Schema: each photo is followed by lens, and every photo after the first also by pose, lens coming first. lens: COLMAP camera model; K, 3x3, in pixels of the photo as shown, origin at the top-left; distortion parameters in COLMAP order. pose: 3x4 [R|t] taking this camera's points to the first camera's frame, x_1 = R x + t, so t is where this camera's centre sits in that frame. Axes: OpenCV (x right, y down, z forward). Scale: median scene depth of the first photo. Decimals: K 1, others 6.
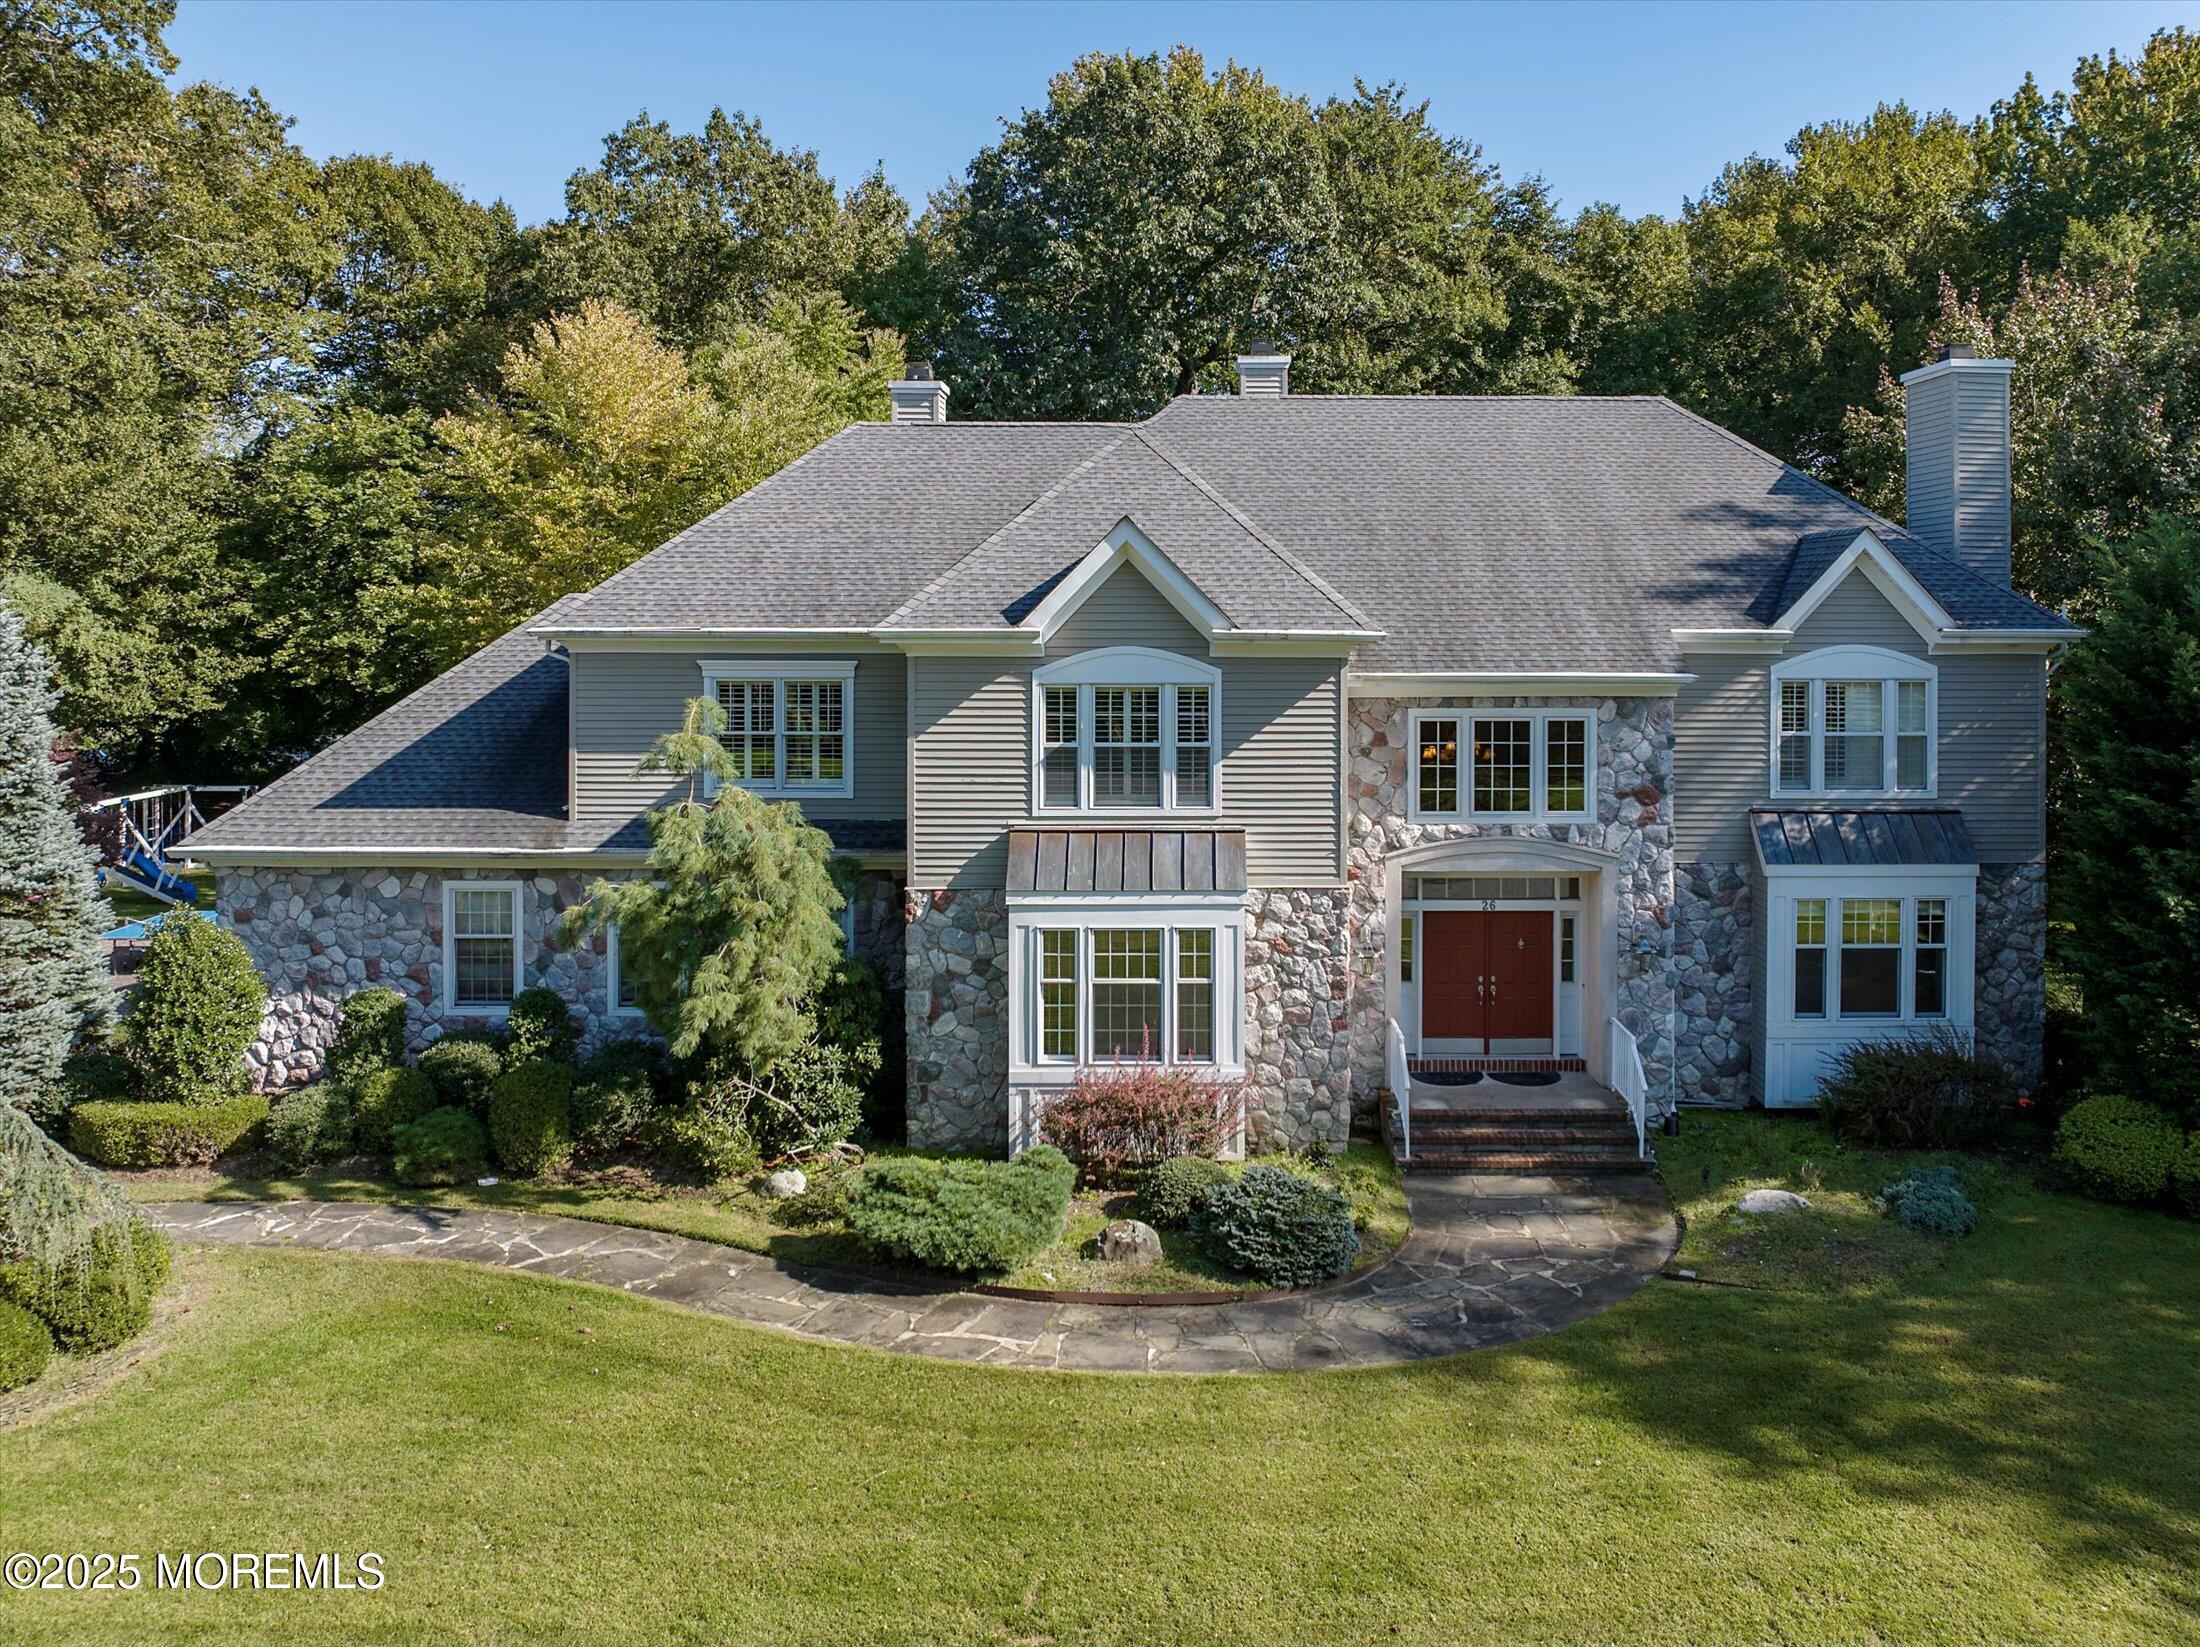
lens RADIAL K [[1387.0, 0, 1100.4], [0, 1387.0, 641.0], [0, 0, 1]] dist [-0.024728, -0.003988]
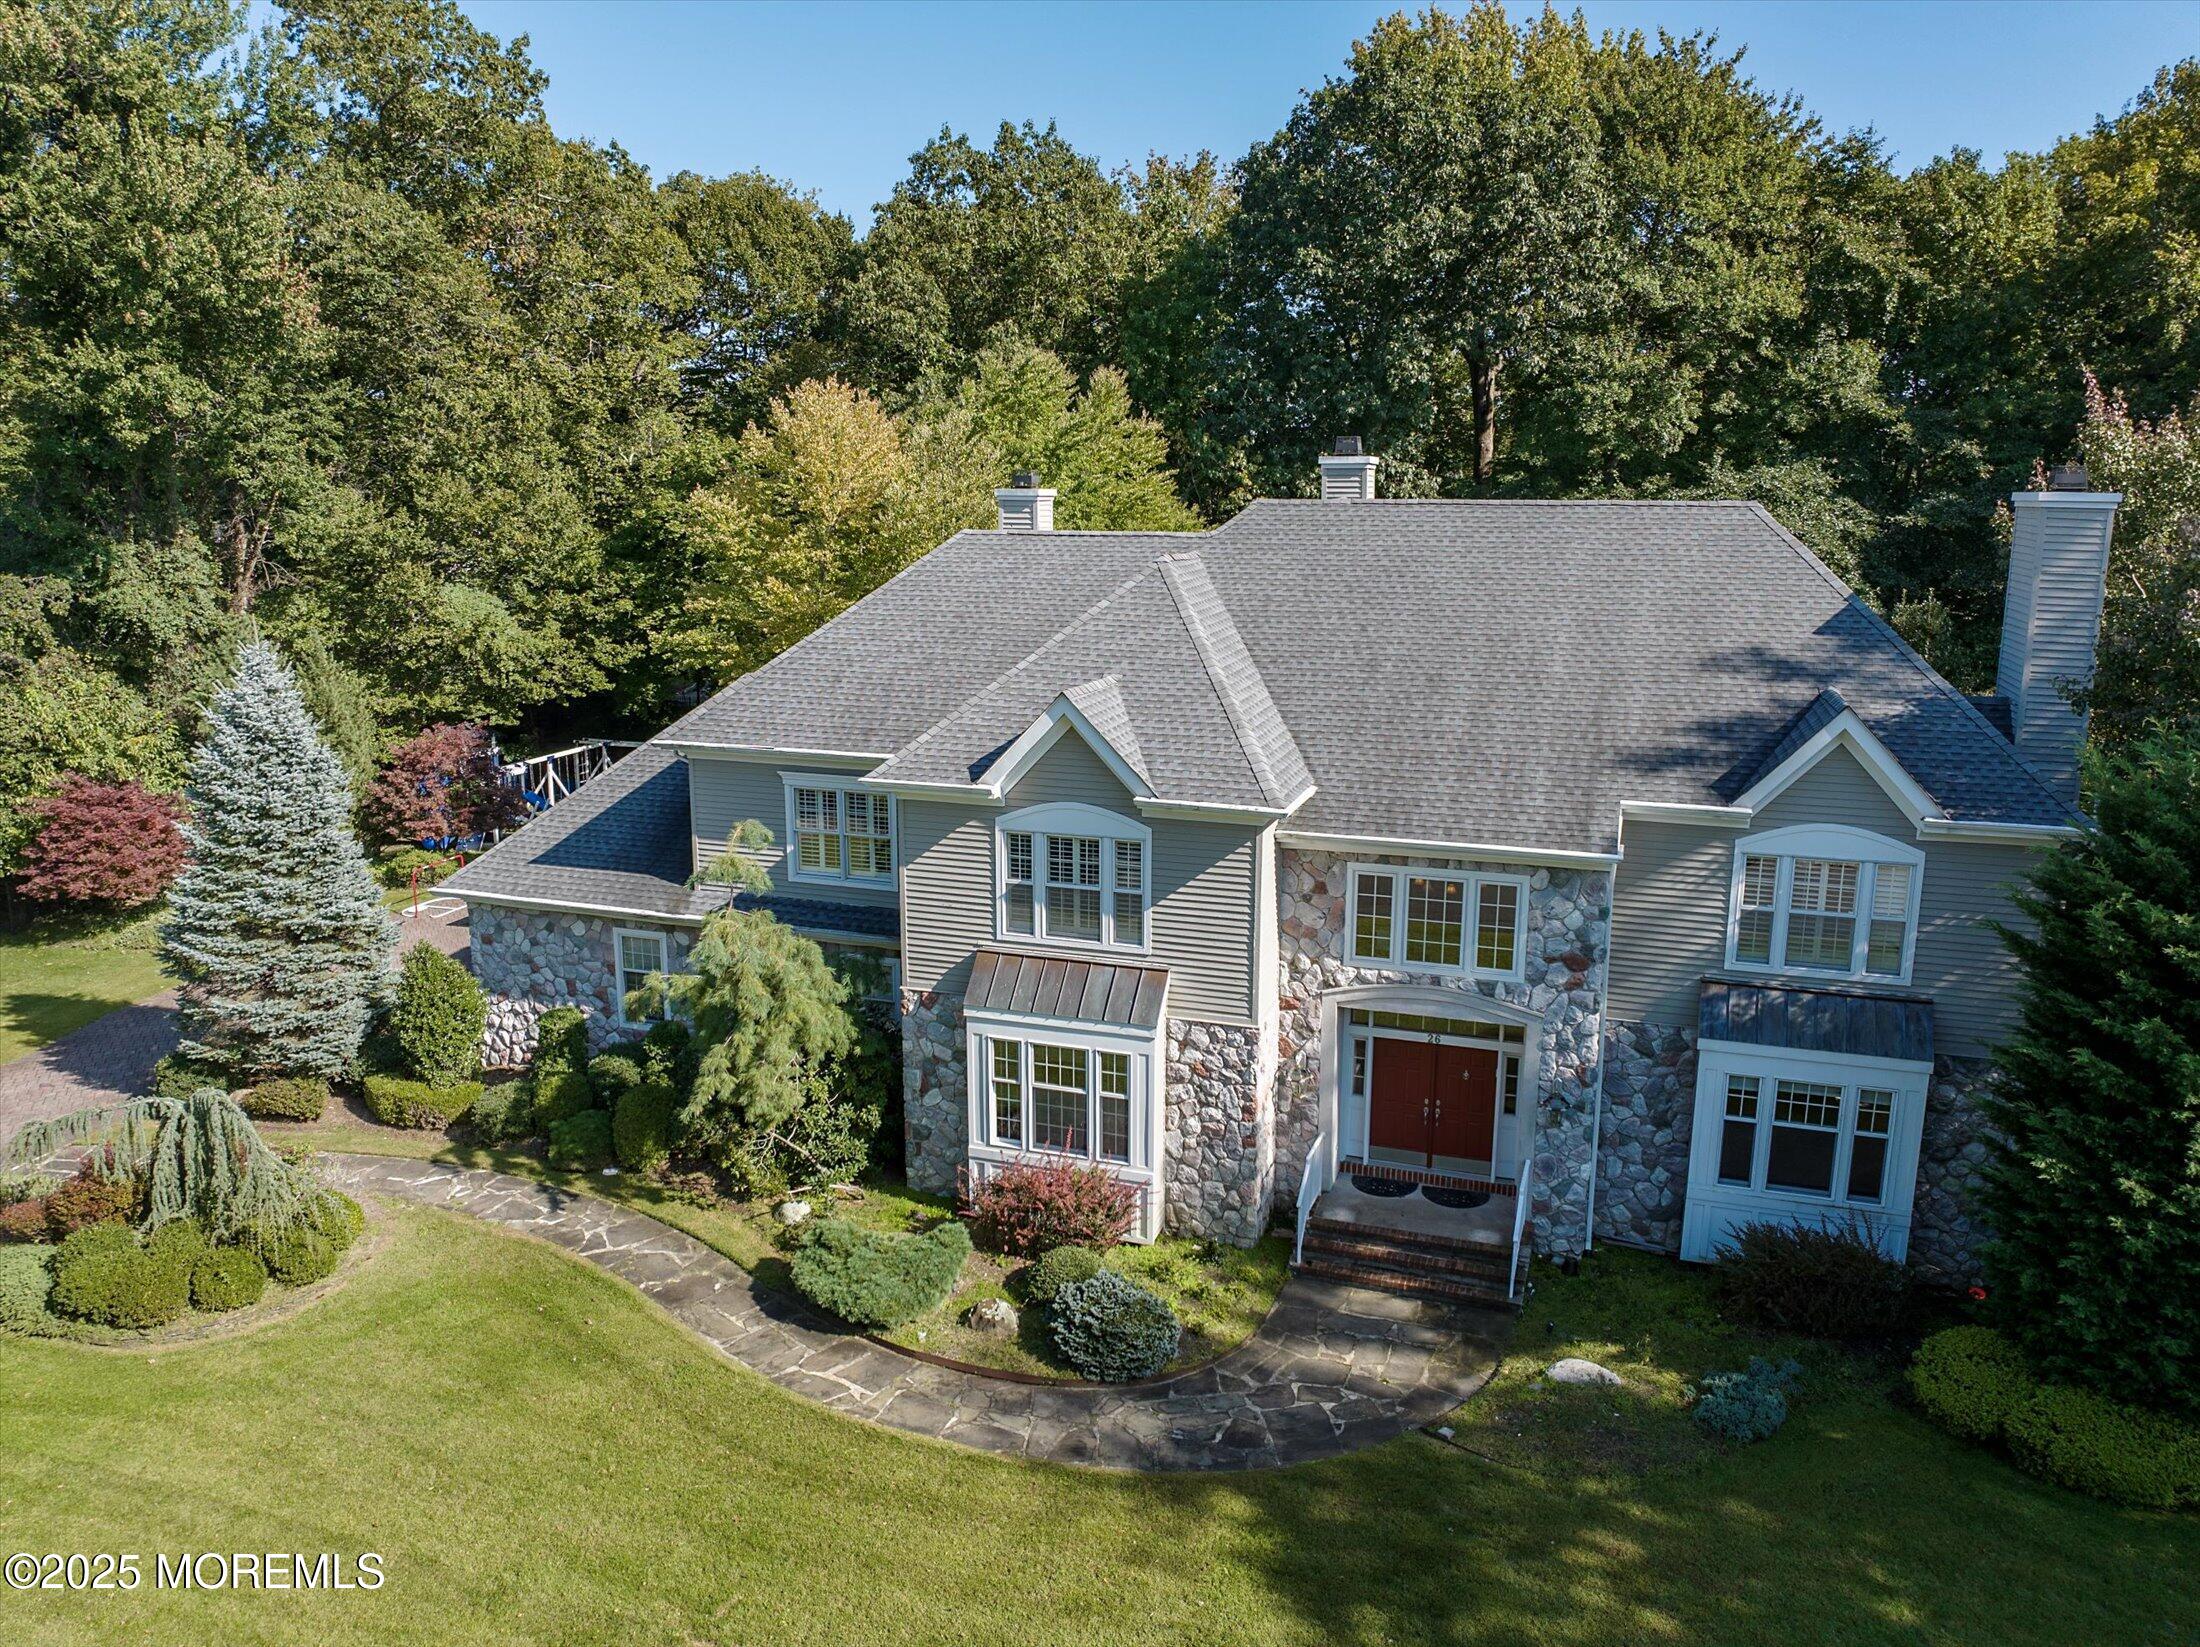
lens RADIAL K [[1321.9, 0, 1116.5], [0, 1321.9, 770.4], [0, 0, 1]] dist [-0.030908, -0.002448]
pose [[0.957507, 0.052902, -0.283517, 0.338355], [-0.005793, 0.986363, 0.164483, -0.188556], [0.288352, -0.155852, 0.944756, -0.003493]]
